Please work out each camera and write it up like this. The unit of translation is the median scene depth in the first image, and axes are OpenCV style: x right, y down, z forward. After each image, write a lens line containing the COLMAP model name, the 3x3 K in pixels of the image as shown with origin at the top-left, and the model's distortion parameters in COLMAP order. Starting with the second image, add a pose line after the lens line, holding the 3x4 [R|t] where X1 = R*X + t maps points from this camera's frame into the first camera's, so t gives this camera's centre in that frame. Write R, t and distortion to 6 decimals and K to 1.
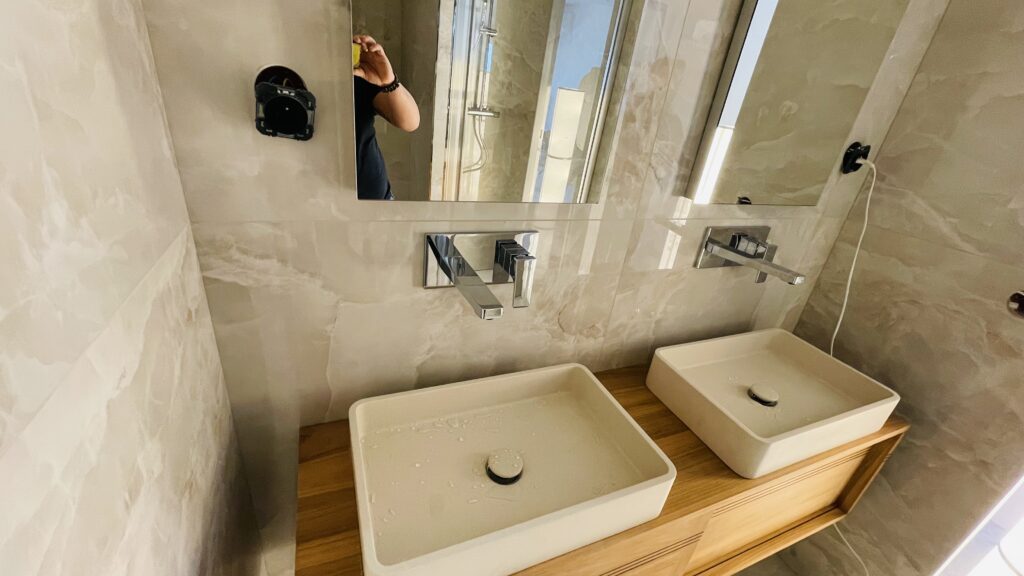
lens RADIAL K [[419.0, 0, 508.8], [0, 419.0, 280.9], [0, 0, 1]] dist [-0.000071, 0.005975]
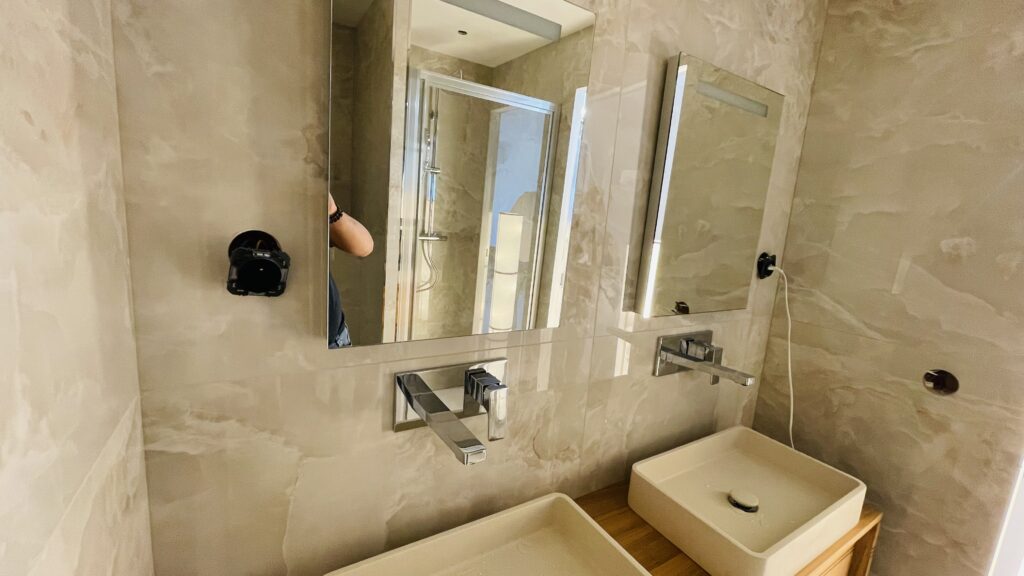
lens RADIAL K [[419.0, 0, 508.8], [0, 419.0, 280.9], [0, 0, 1]] dist [-0.000071, 0.005975]
pose [[0.989152, -0.068355, 0.130023, -0.035143], [0.099366, 0.963255, -0.249530, -0.036714], [-0.108189, 0.259743, 0.959598, -0.024855]]
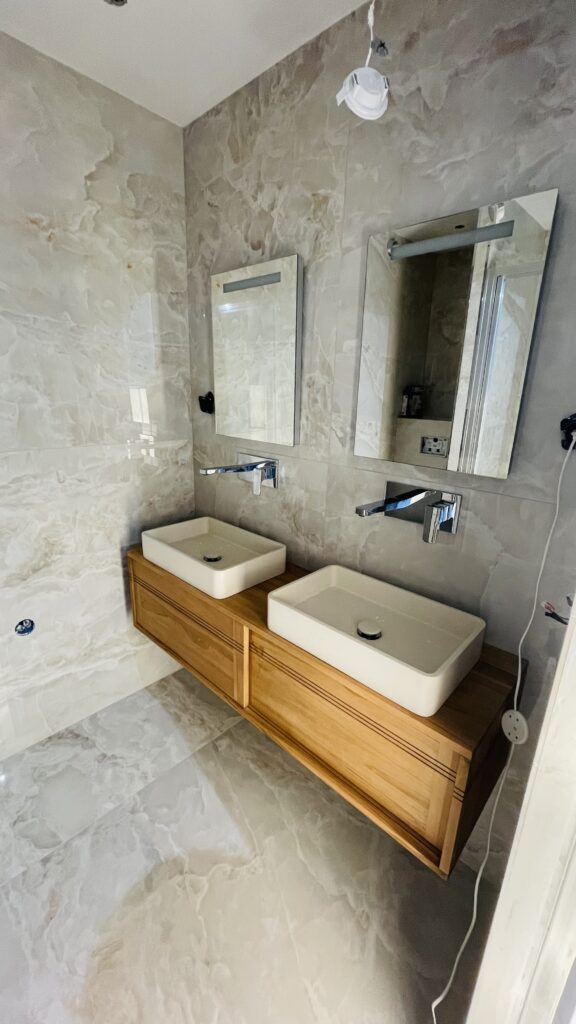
lens RADIAL K [[408.3, 0, 291.6], [0, 408.3, 509.4], [0, 0, 1]] dist [-0.000765, -0.000244]
pose [[0.398166, 0.148753, -0.905172, 1.447347], [-0.369690, 0.929102, -0.009934, 0.066203], [0.839520, 0.338589, 0.424929, 0.271305]]
